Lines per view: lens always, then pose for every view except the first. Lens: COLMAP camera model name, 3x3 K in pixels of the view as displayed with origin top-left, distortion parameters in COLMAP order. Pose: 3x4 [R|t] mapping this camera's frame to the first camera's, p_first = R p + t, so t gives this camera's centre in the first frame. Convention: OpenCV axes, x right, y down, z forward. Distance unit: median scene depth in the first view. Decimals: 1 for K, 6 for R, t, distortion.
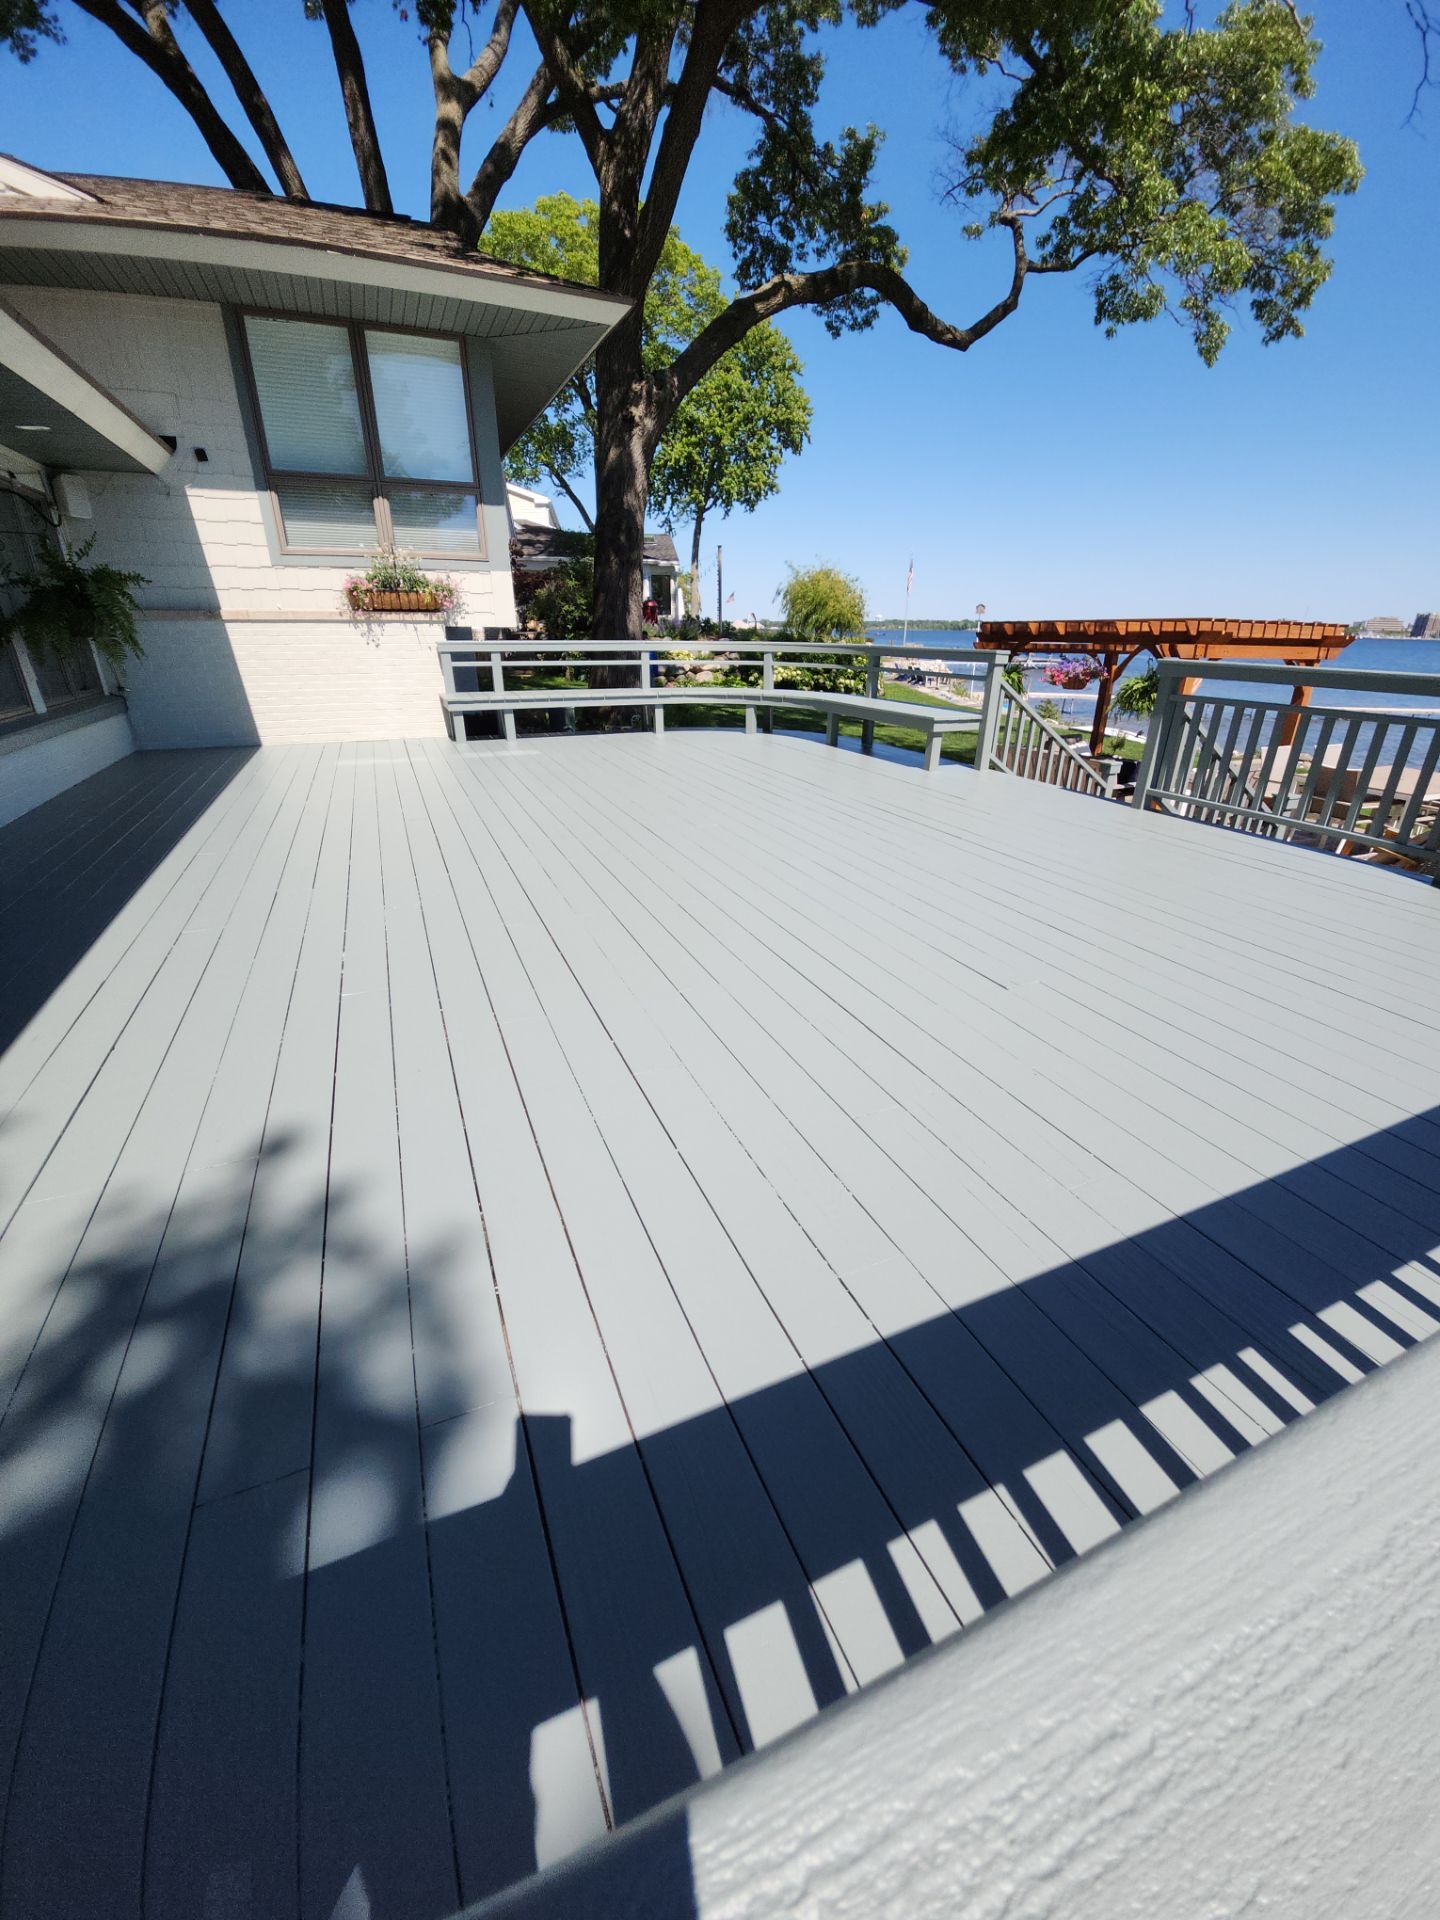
lens RADIAL K [[752.1, 0, 731.6], [0, 752.1, 965.1], [0, 0, 1]] dist [-0.003166, -0.009606]
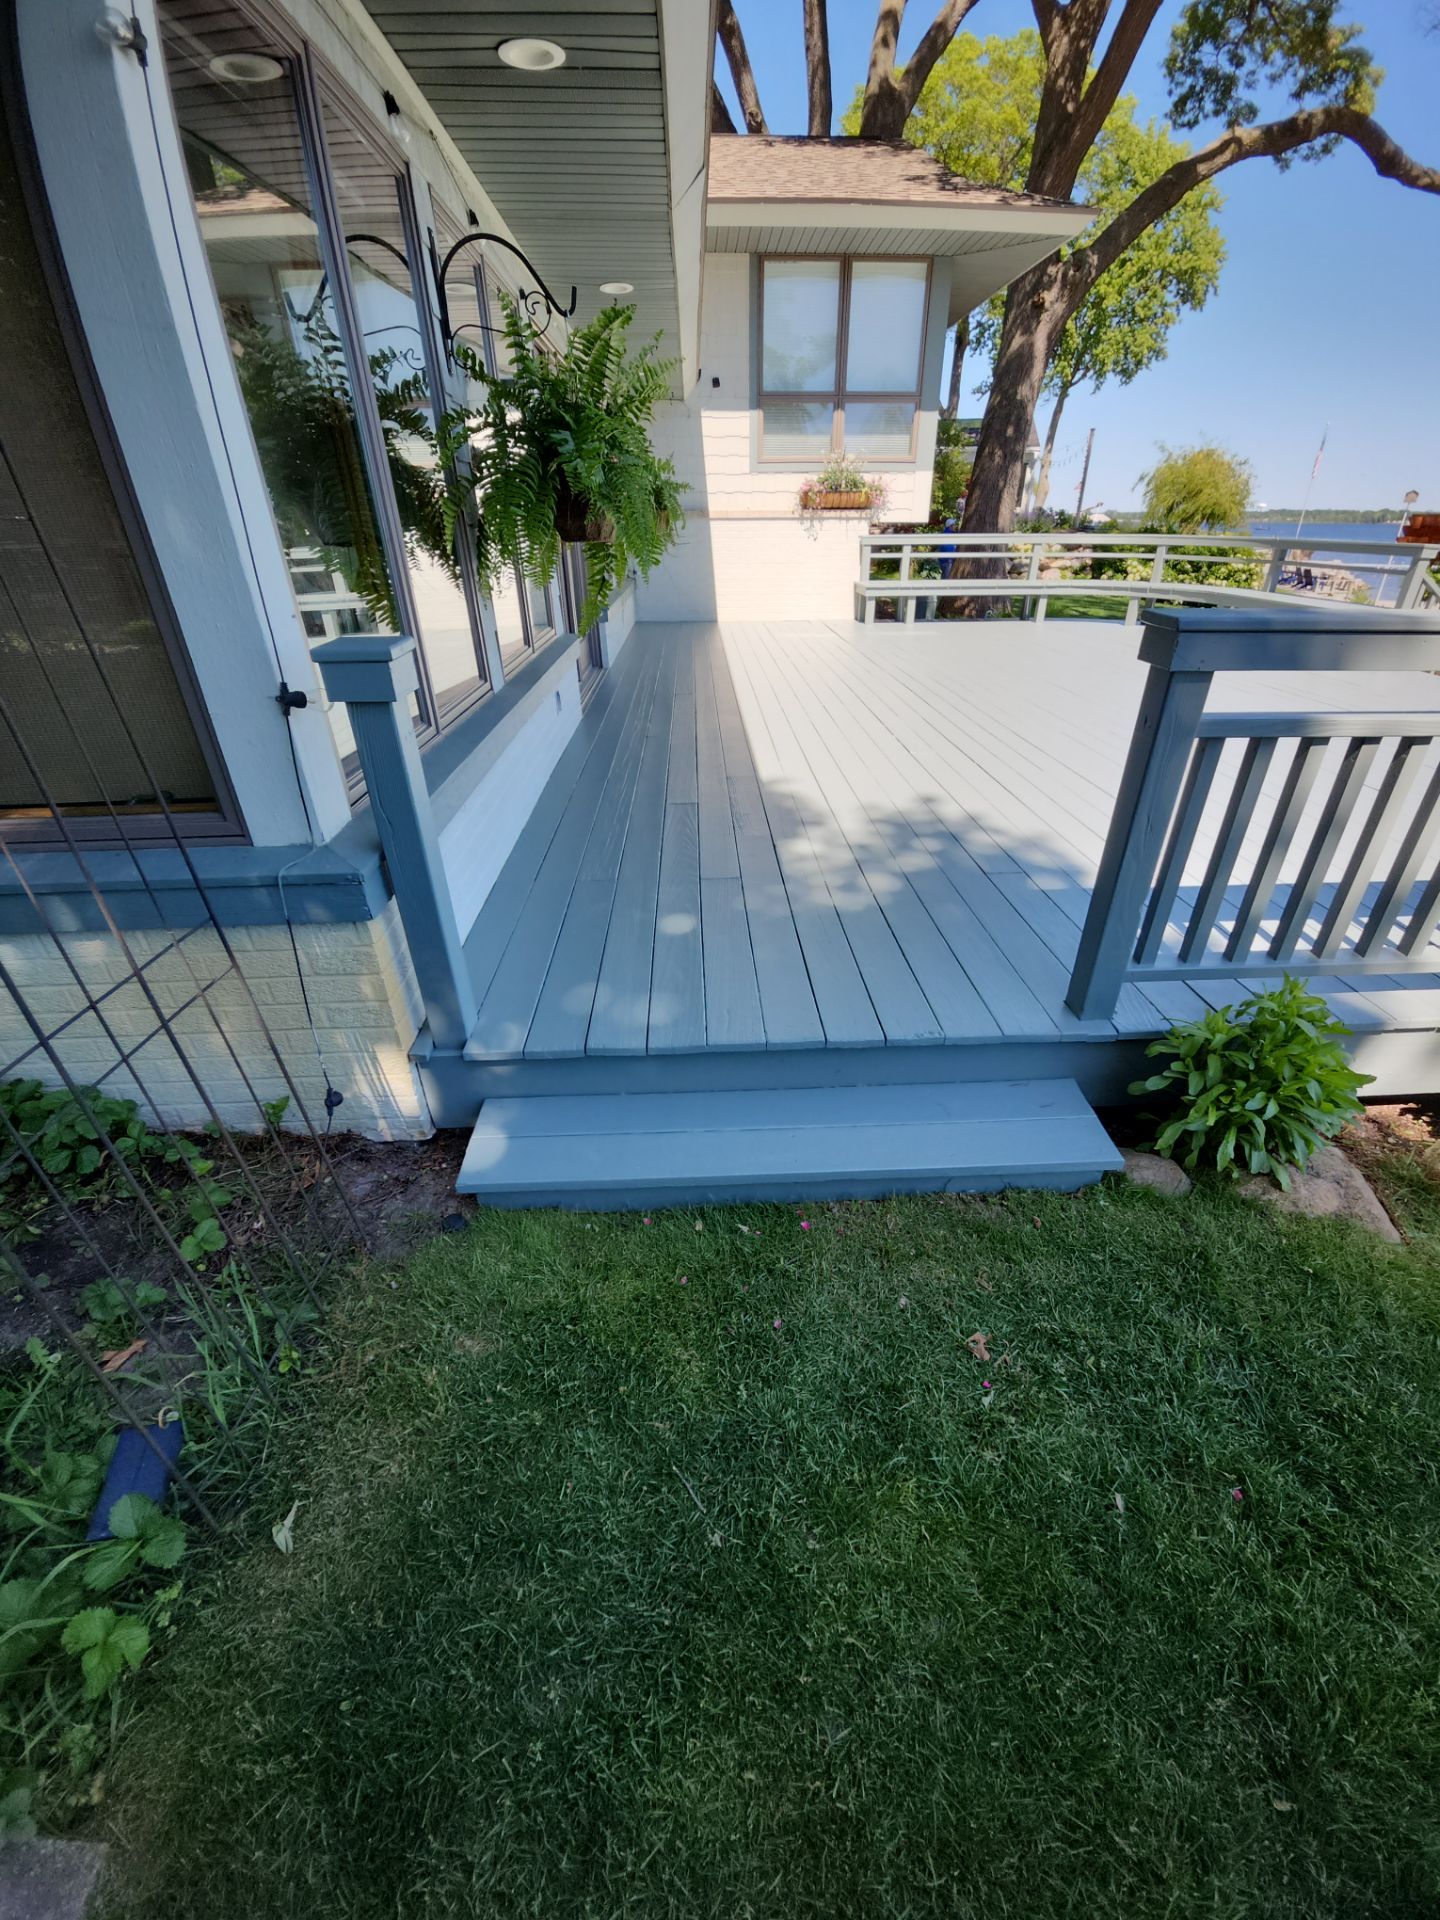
lens RADIAL K [[764.1, 0, 730.7], [0, 764.1, 964.1], [0, 0, 1]] dist [-0.000661, -0.009879]
pose [[0.934701, 0.165399, -0.314607, -0.080134], [-0.132544, 0.983483, 0.123260, 0.101249], [0.329798, -0.073512, 0.941185, -0.225281]]
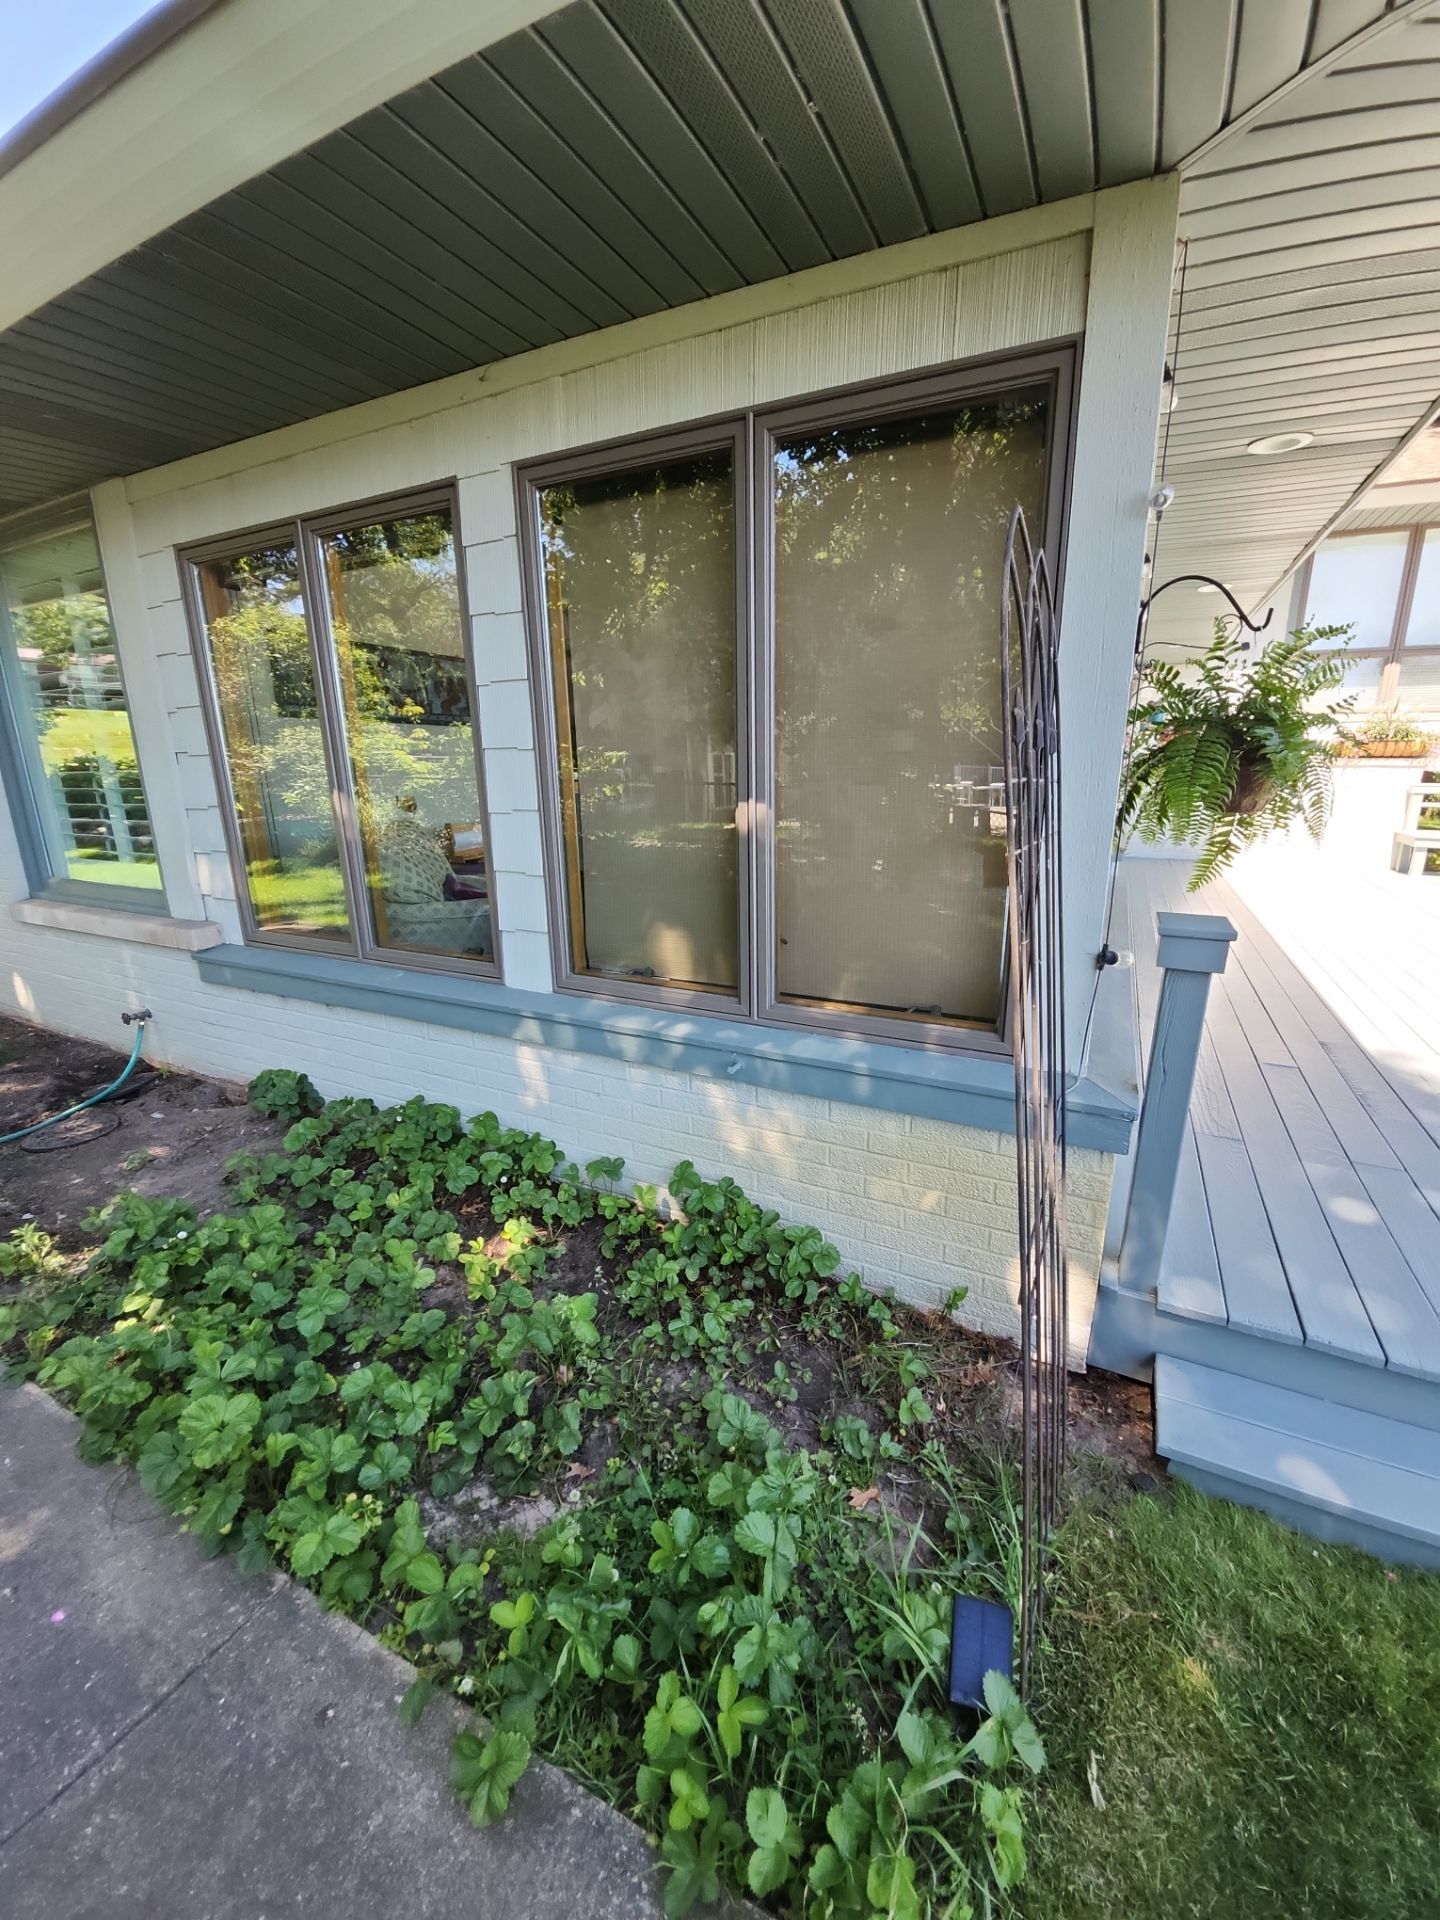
lens RADIAL K [[752.1, 0, 731.6], [0, 752.1, 965.1], [0, 0, 1]] dist [-0.003166, -0.009606]
pose [[0.638500, 0.188081, -0.746286, -0.146152], [-0.302240, 0.953054, -0.018396, 0.111981], [0.707791, 0.237303, 0.665371, -0.290333]]
